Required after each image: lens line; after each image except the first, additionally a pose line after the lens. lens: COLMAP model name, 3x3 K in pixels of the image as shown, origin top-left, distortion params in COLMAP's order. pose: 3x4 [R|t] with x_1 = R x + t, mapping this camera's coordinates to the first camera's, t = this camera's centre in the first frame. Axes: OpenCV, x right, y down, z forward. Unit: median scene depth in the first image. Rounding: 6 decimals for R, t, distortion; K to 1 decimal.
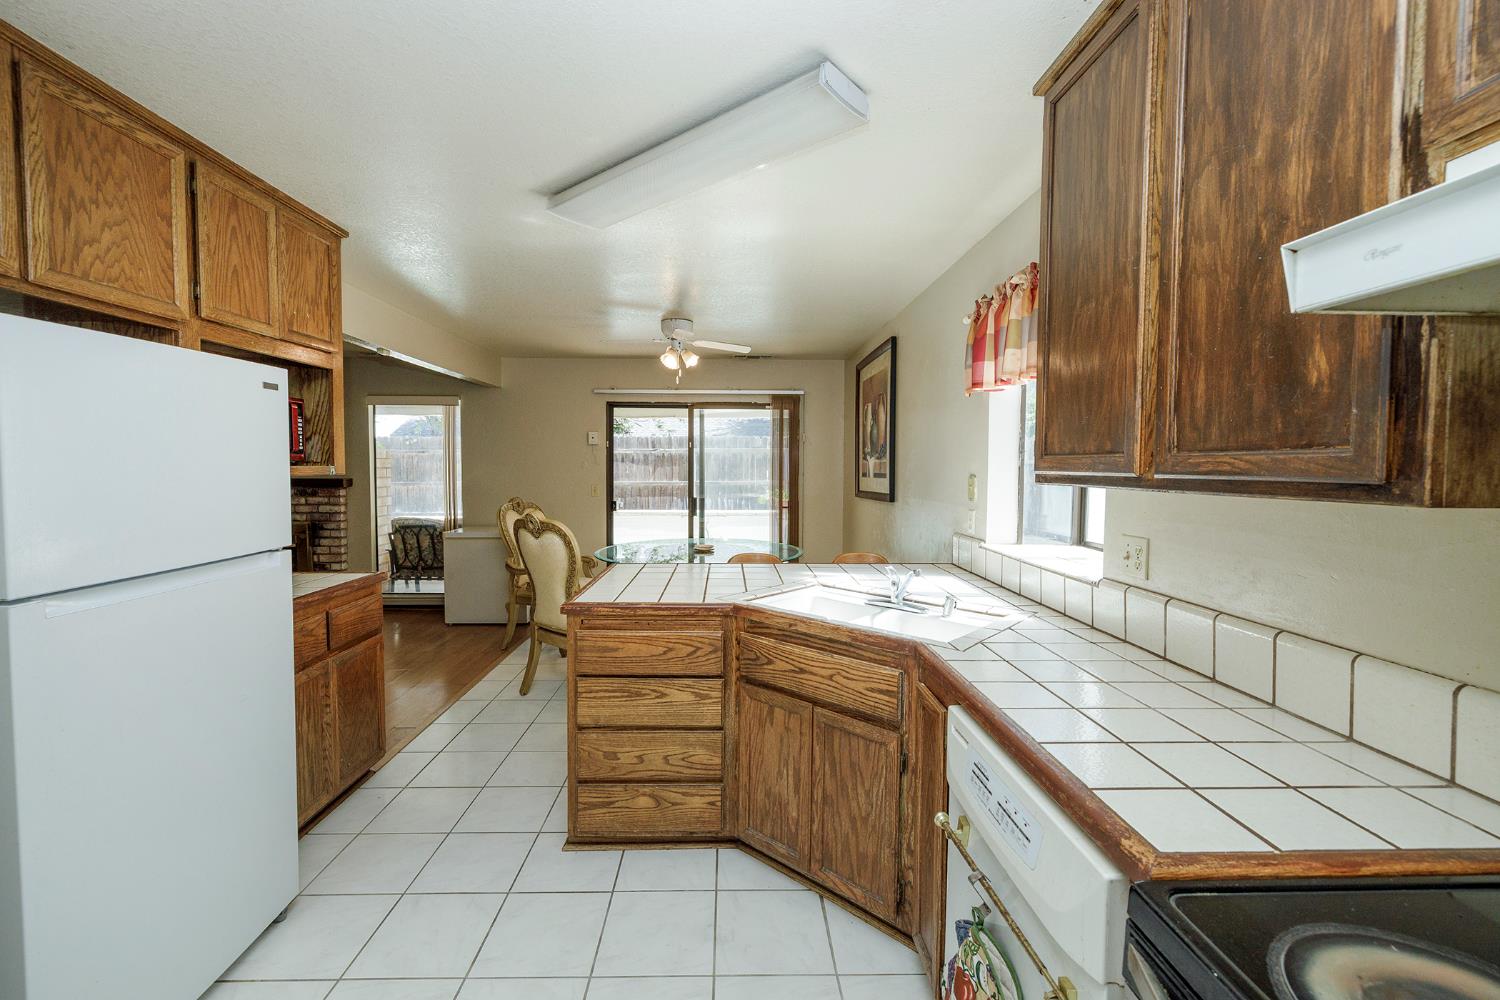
lens RADIAL K [[626.9, 0, 747.4], [0, 626.9, 489.9], [0, 0, 1]] dist [0.002011, -0.000927]
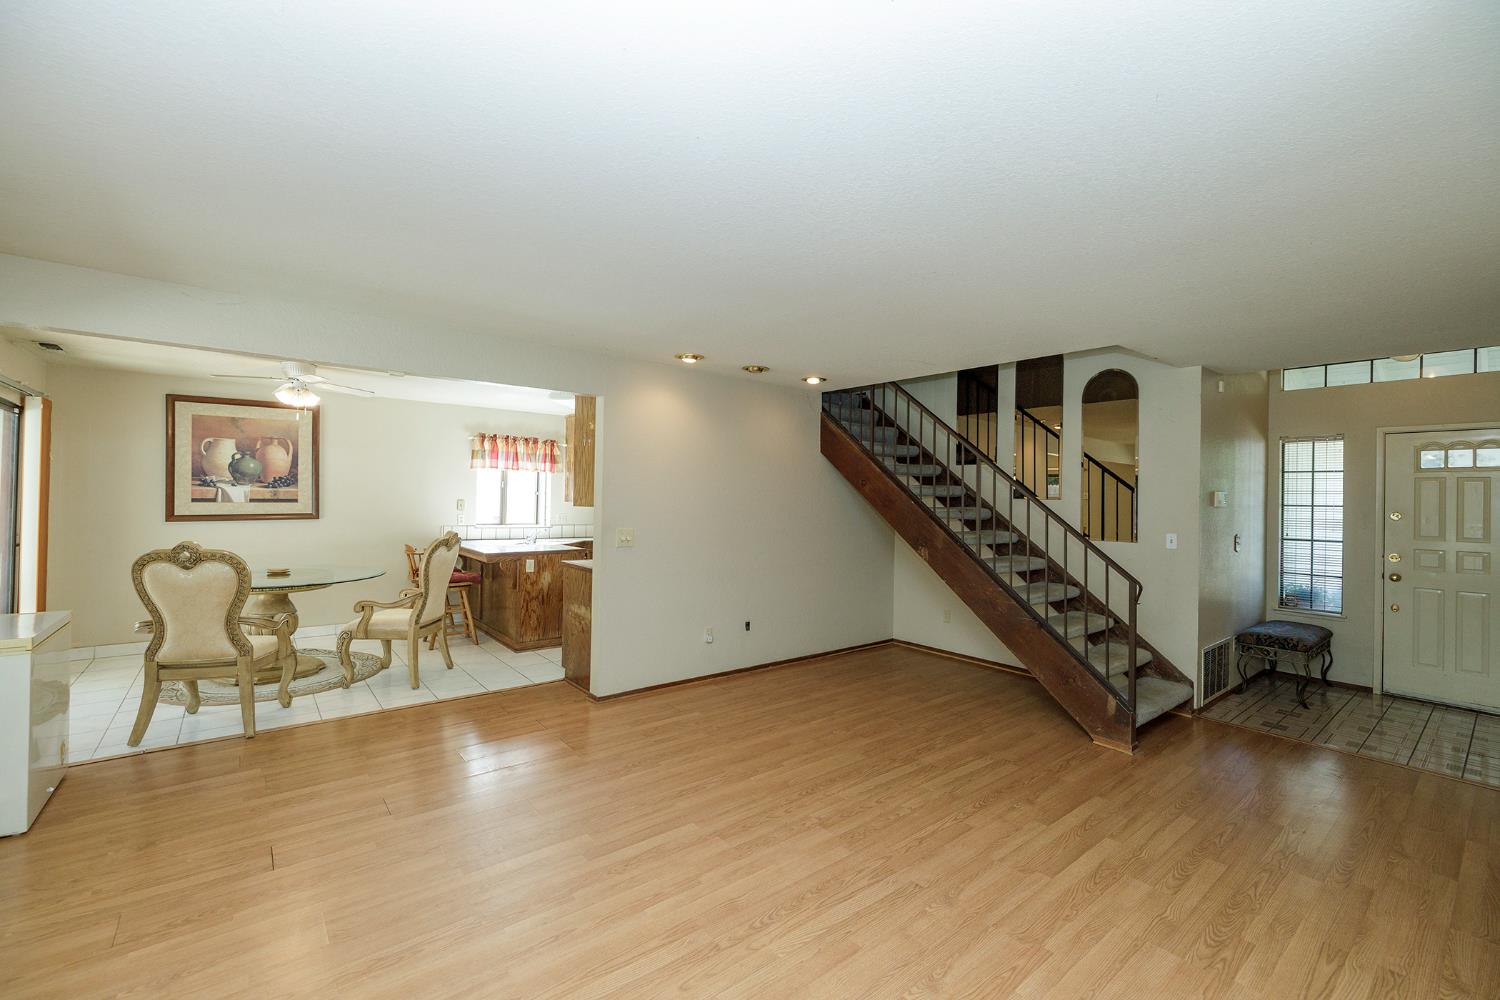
lens RADIAL K [[626.9, 0, 737.6], [0, 626.9, 497.6], [0, 0, 1]] dist [0.002011, -0.000927]
pose [[-0.594751, -0.015536, 0.803759, -3.242035], [0.008274, 0.999642, 0.025445, -0.125321], [-0.803867, 0.021783, -0.594410, 2.337740]]
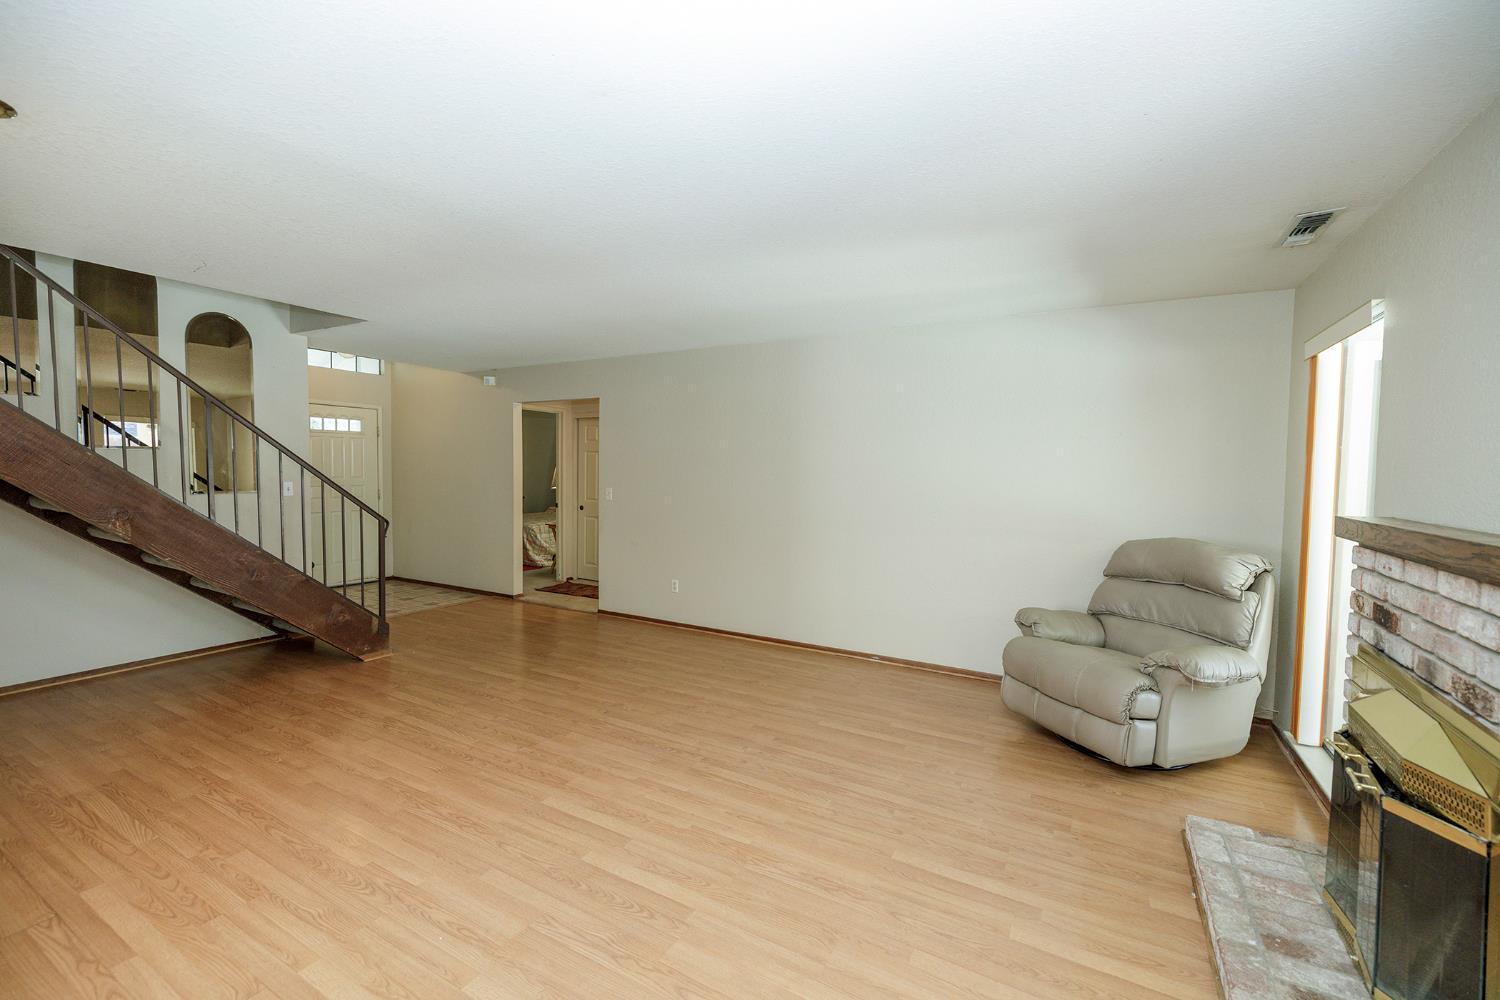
lens RADIAL K [[626.9, 0, 738.3], [0, 626.9, 499.0], [0, 0, 1]] dist [0.002011, -0.000927]
pose [[-0.524712, 0.028360, -0.850807, -1.172661], [-0.048906, 0.996790, 0.063388, -0.105662], [0.849874, 0.074870, -0.521641, 2.597766]]
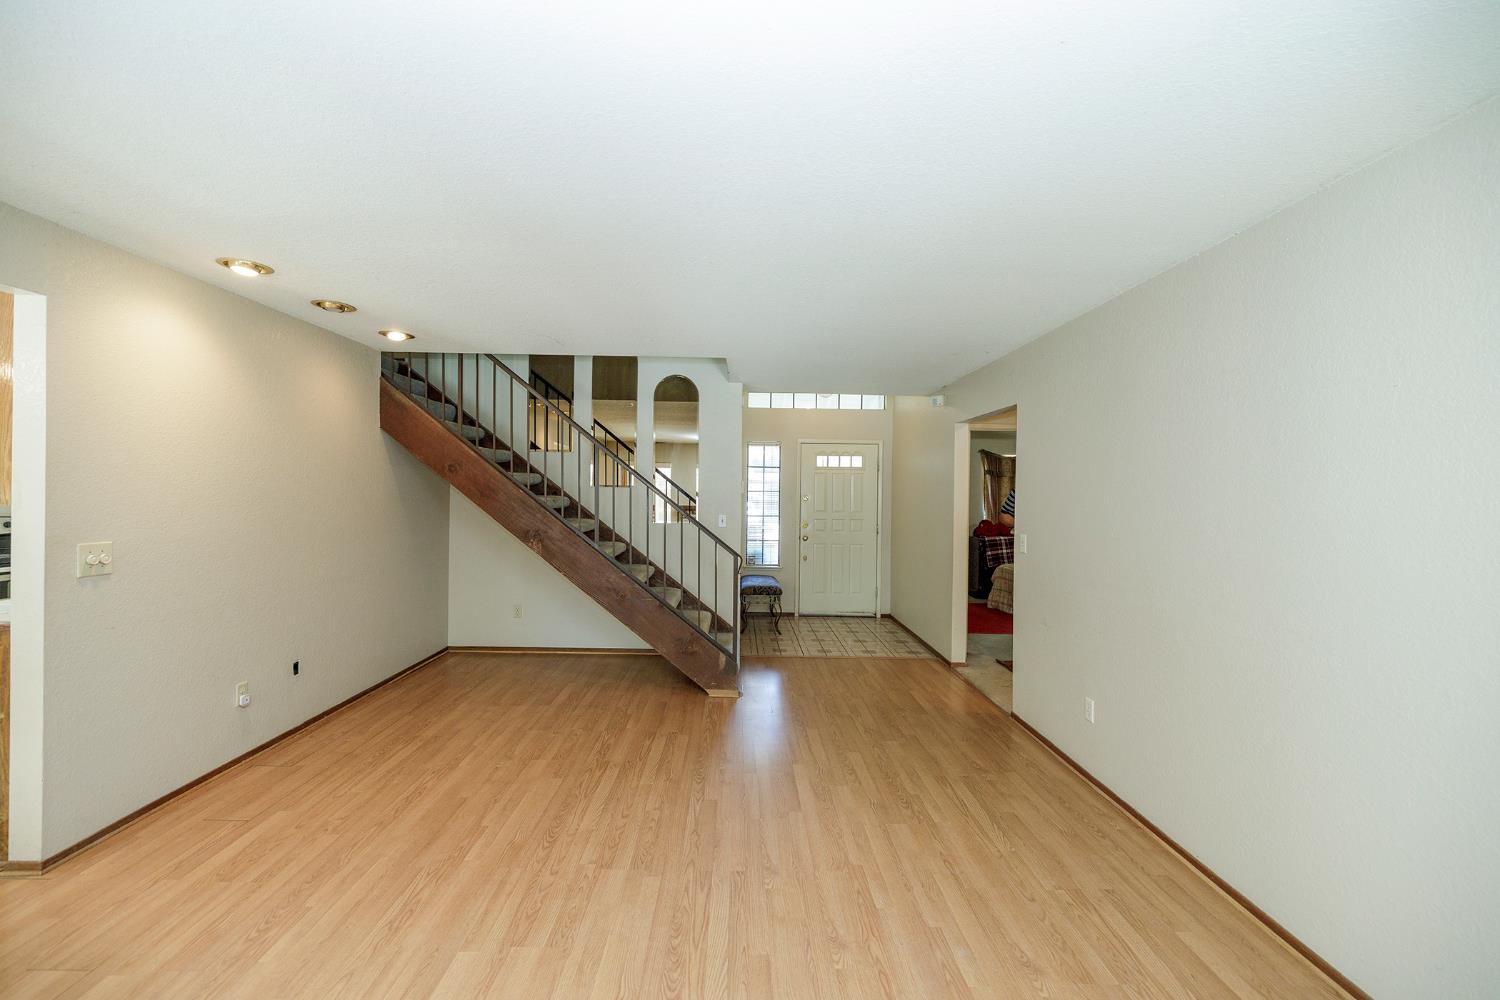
lens RADIAL K [[626.9, 0, 742.1], [0, 626.9, 496.6], [0, 0, 1]] dist [0.002011, -0.000927]
pose [[-0.999478, -0.019044, 0.026095, -2.523067], [-0.017908, 0.998910, 0.043096, -0.130050], [-0.026888, 0.042606, -0.998730, 2.545061]]
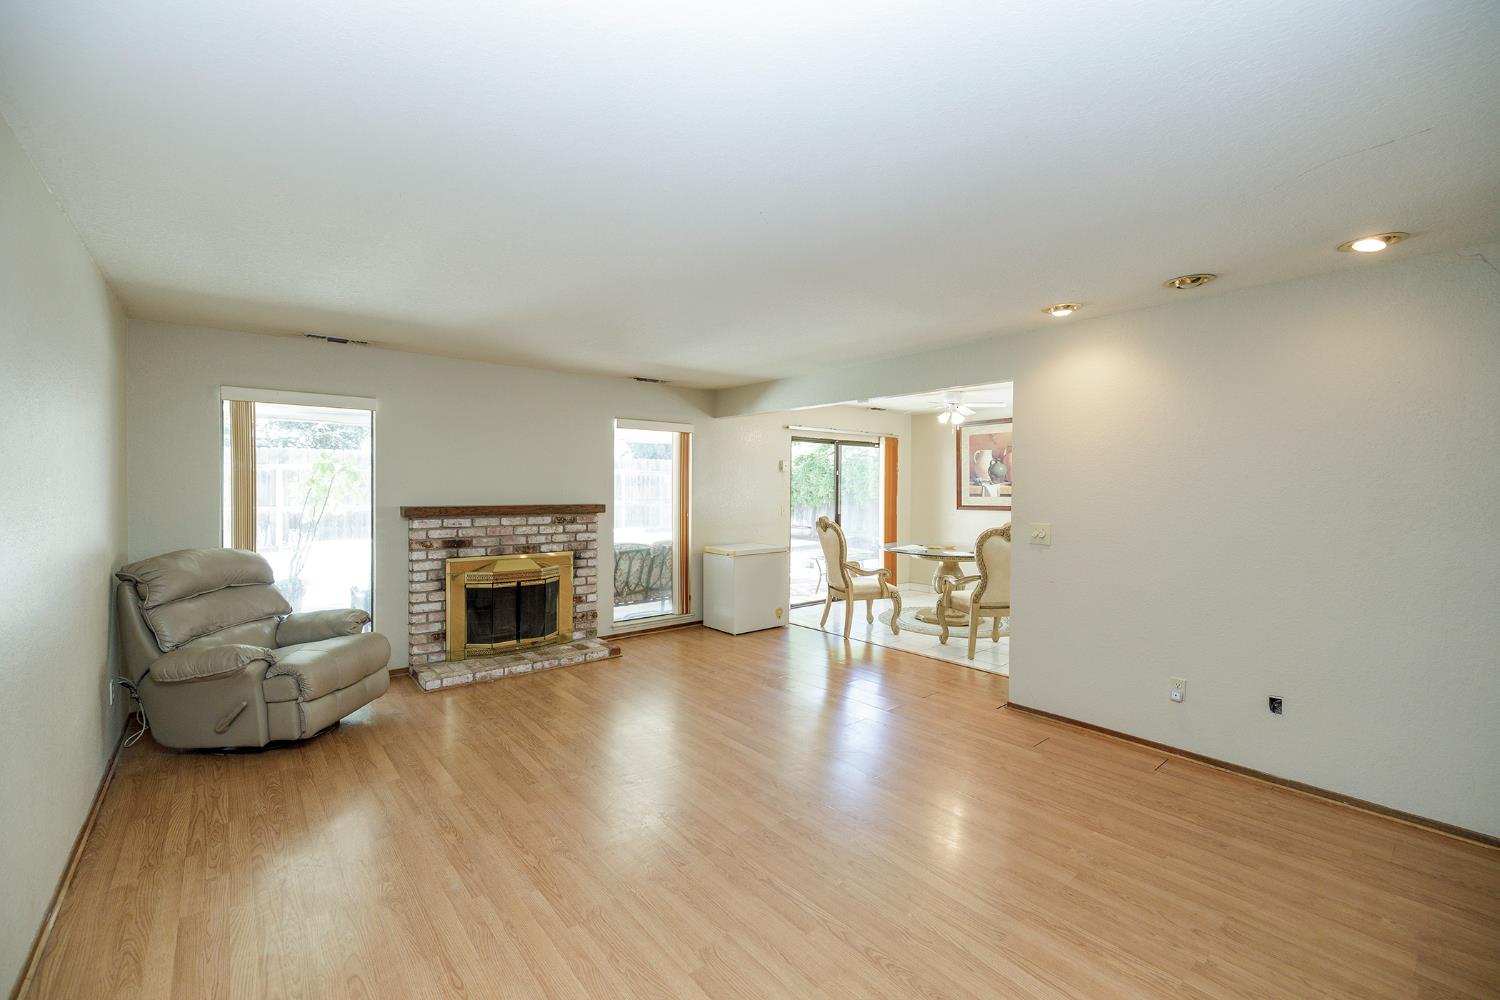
lens RADIAL K [[626.9, 0, 742.9], [0, 626.9, 493.6], [0, 0, 1]] dist [0.002011, -0.000927]
pose [[0.791483, -0.008658, 0.611130, -3.135513], [0.021746, 0.999666, -0.014000, -0.047235], [-0.610805, 0.024370, 0.791406, 0.332163]]
